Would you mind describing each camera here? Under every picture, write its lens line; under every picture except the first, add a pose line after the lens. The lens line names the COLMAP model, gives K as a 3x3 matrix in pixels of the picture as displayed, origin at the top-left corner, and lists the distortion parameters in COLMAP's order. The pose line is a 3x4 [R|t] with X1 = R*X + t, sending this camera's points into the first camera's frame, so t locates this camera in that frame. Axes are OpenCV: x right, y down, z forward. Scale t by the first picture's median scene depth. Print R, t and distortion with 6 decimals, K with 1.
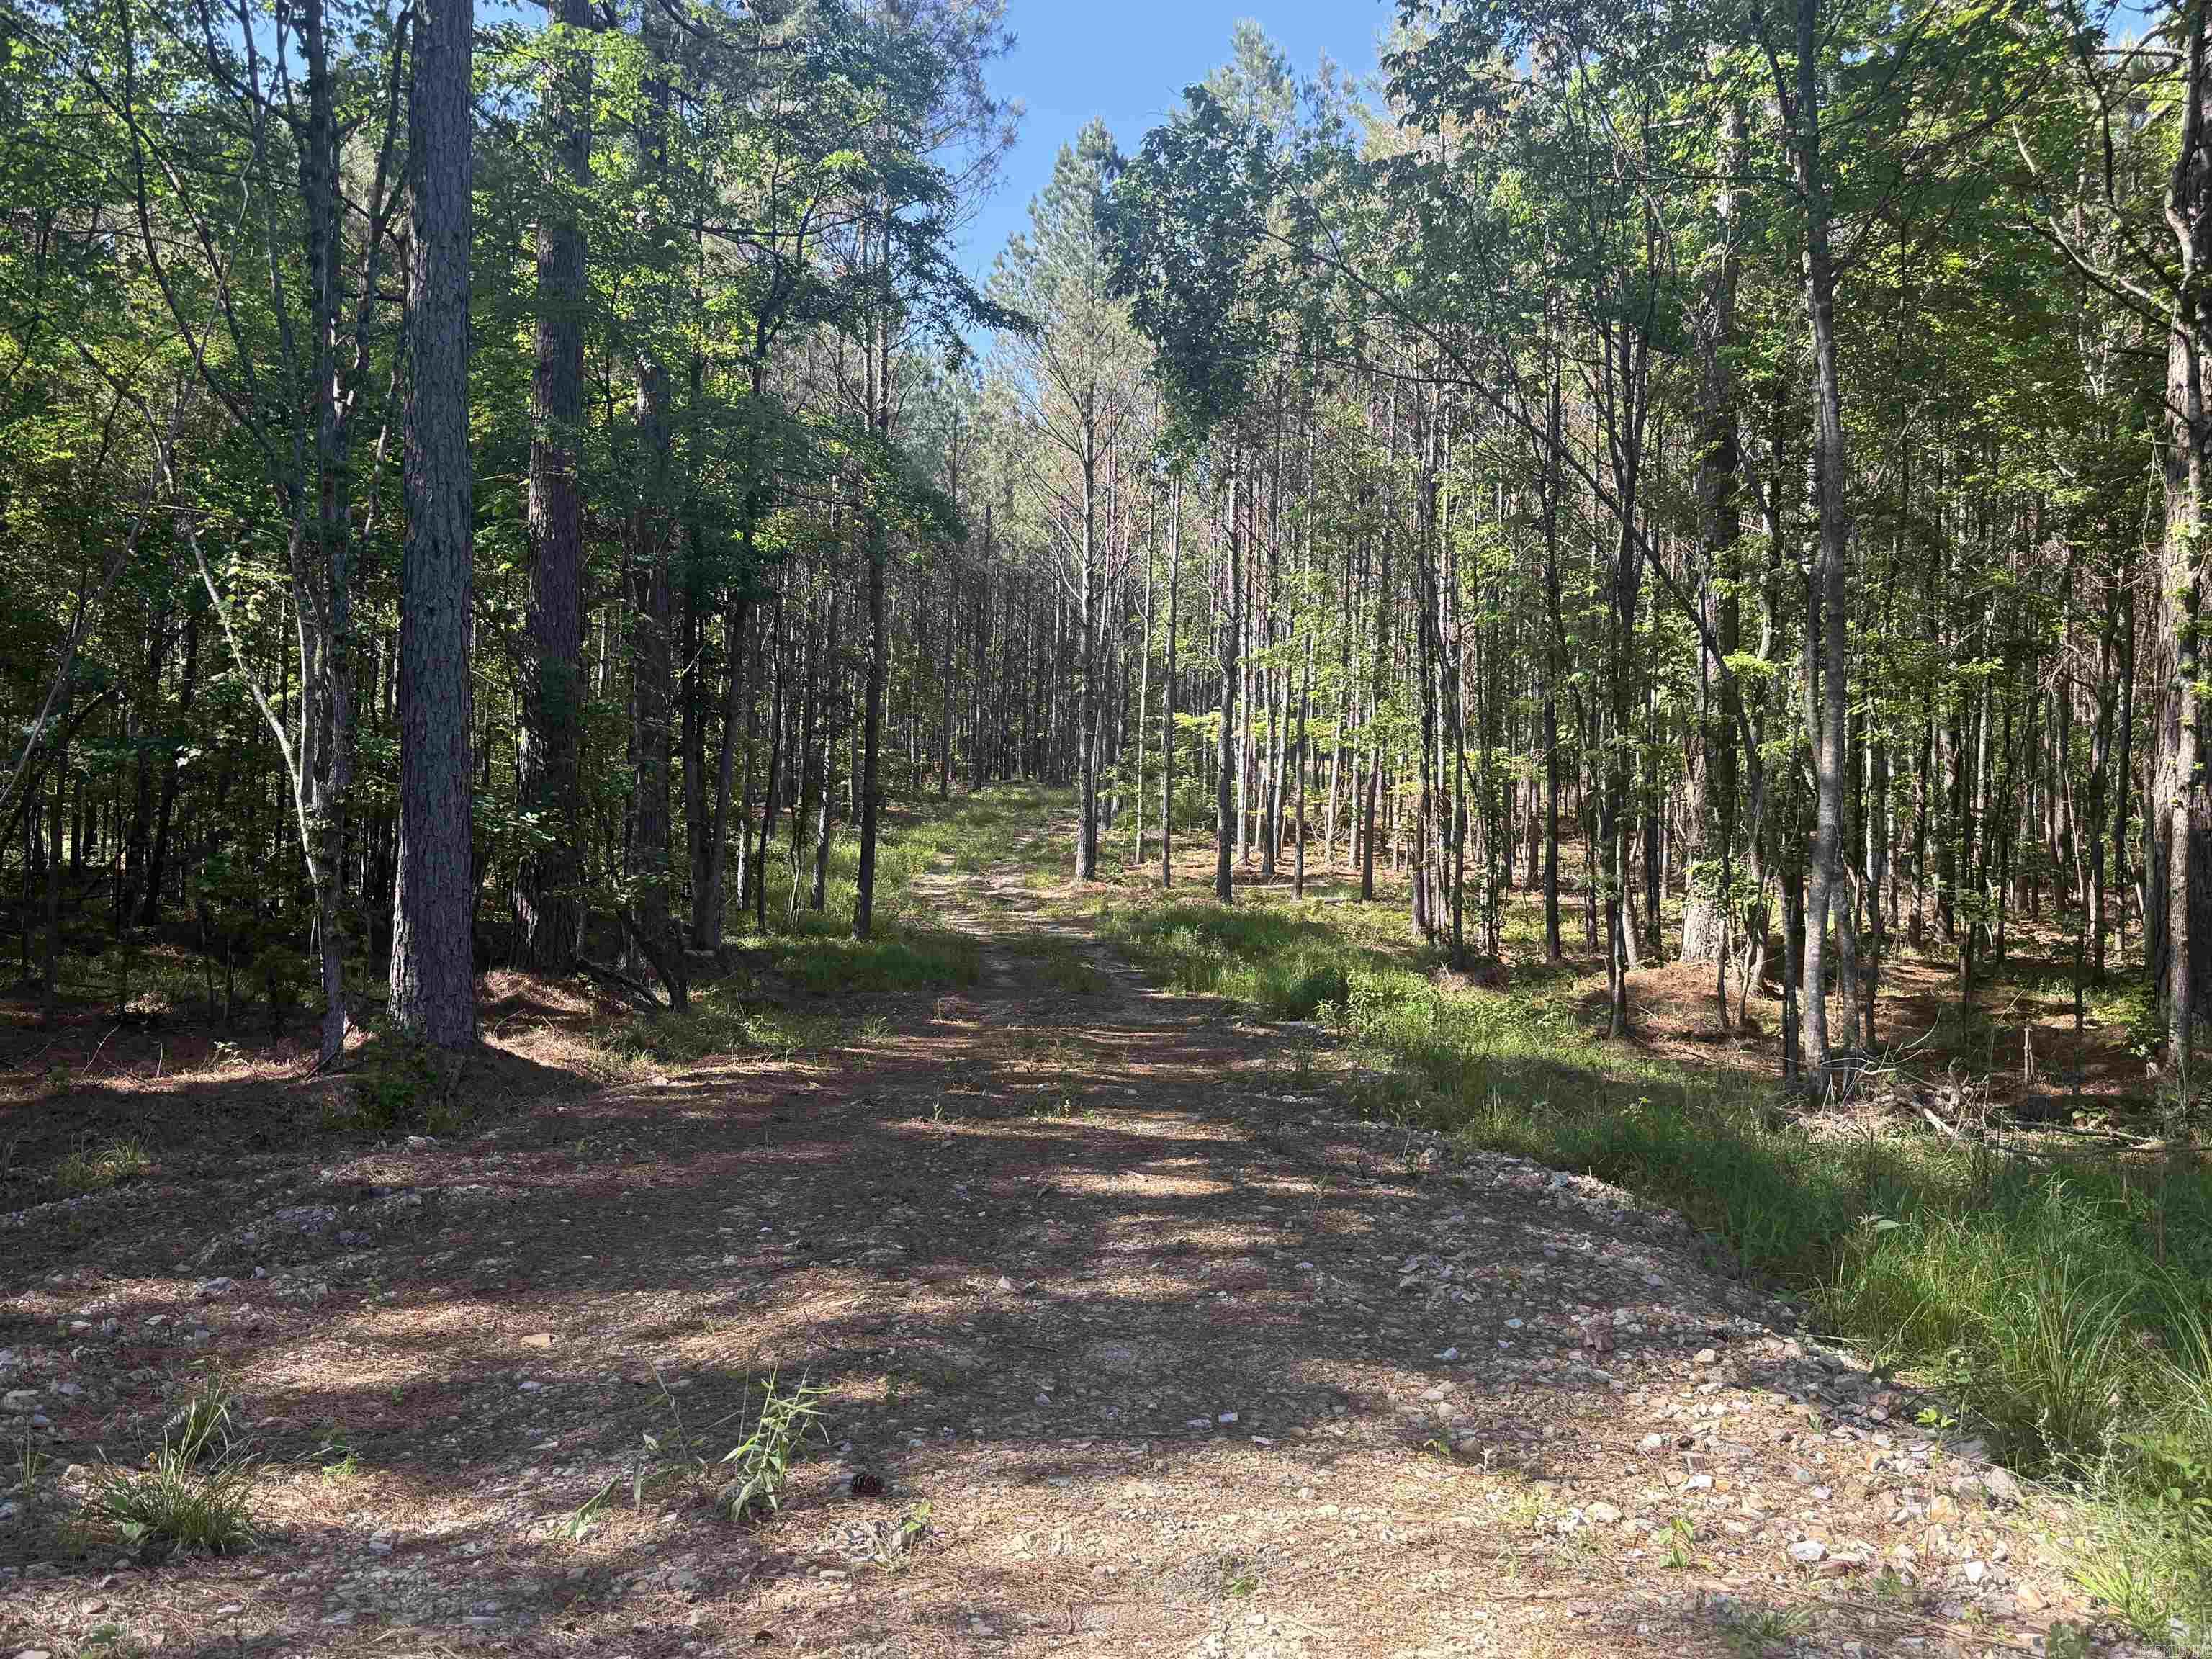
lens RADIAL K [[1803.6, 0, 1106.0], [0, 1803.6, 829.5], [0, 0, 1]] dist [-0.003908, -0.000829]
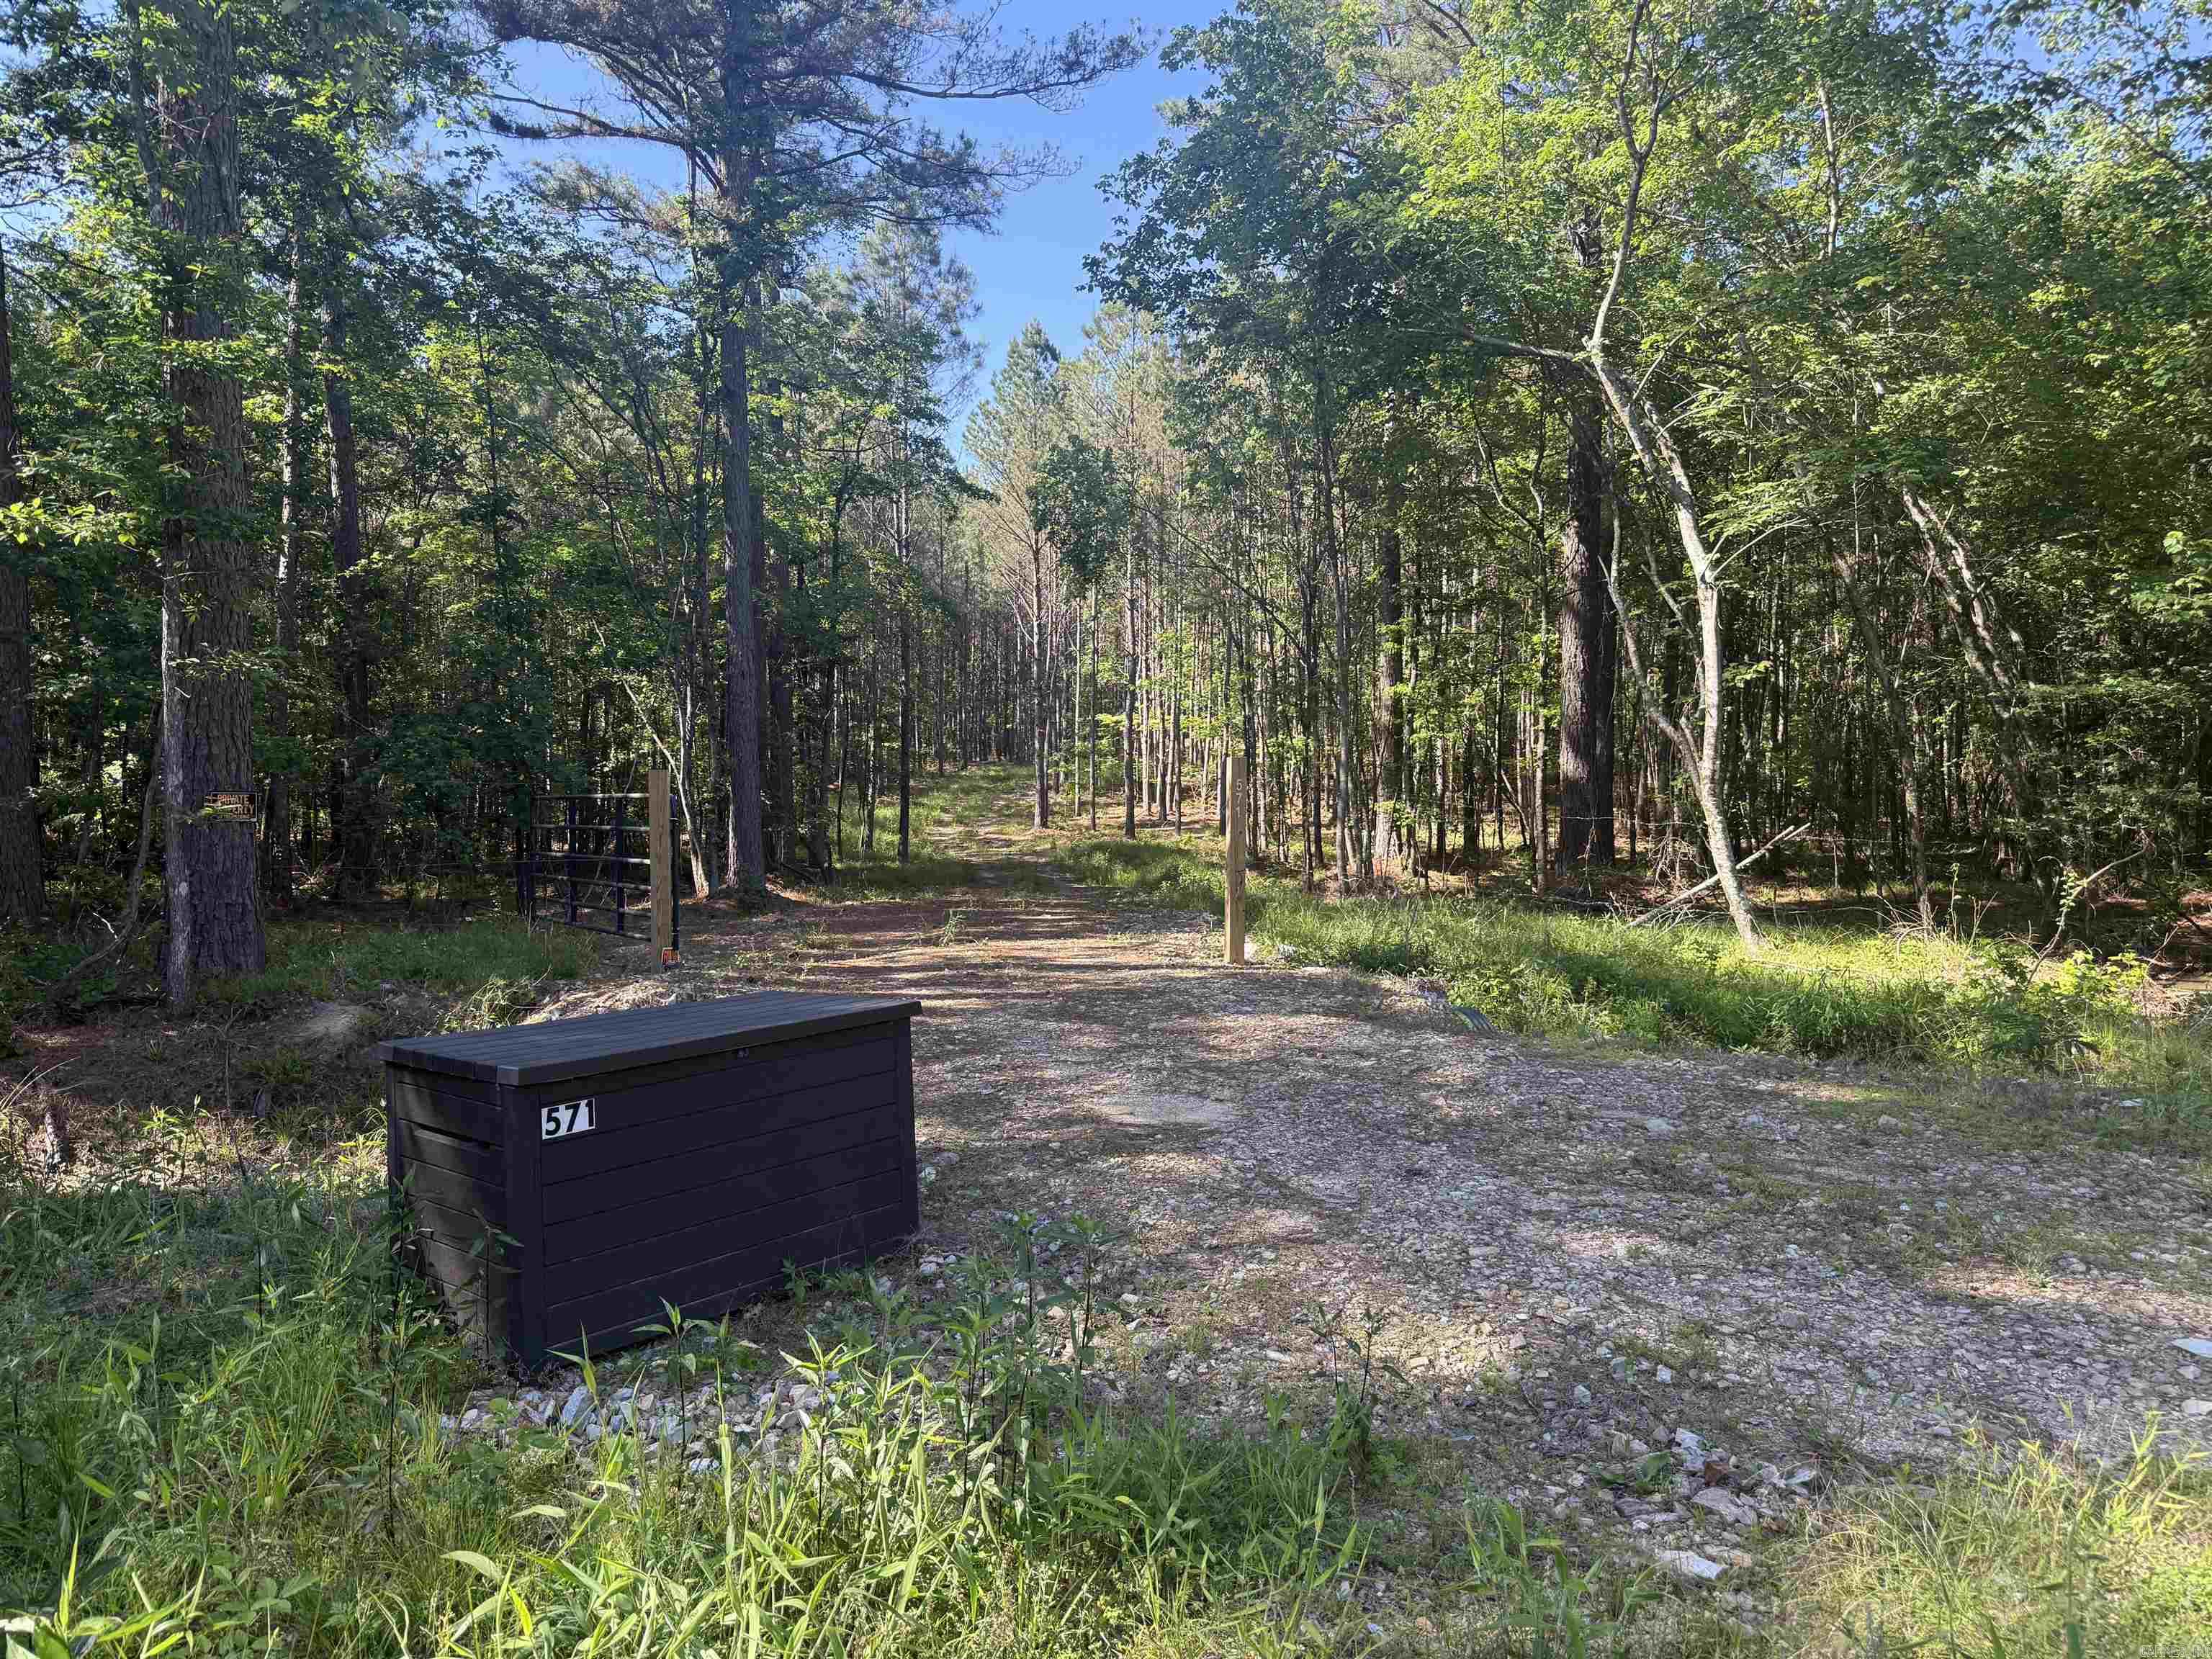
lens RADIAL K [[1543.8, 0, 1106.0], [0, 1543.8, 829.5], [0, 0, 1]] dist [0.003264, 0.000167]
pose [[0.999398, -0.024946, 0.024131, 0.012135], [0.024442, 0.999481, 0.020985, 0.003581], [-0.024642, -0.020382, 0.999489, -0.297492]]
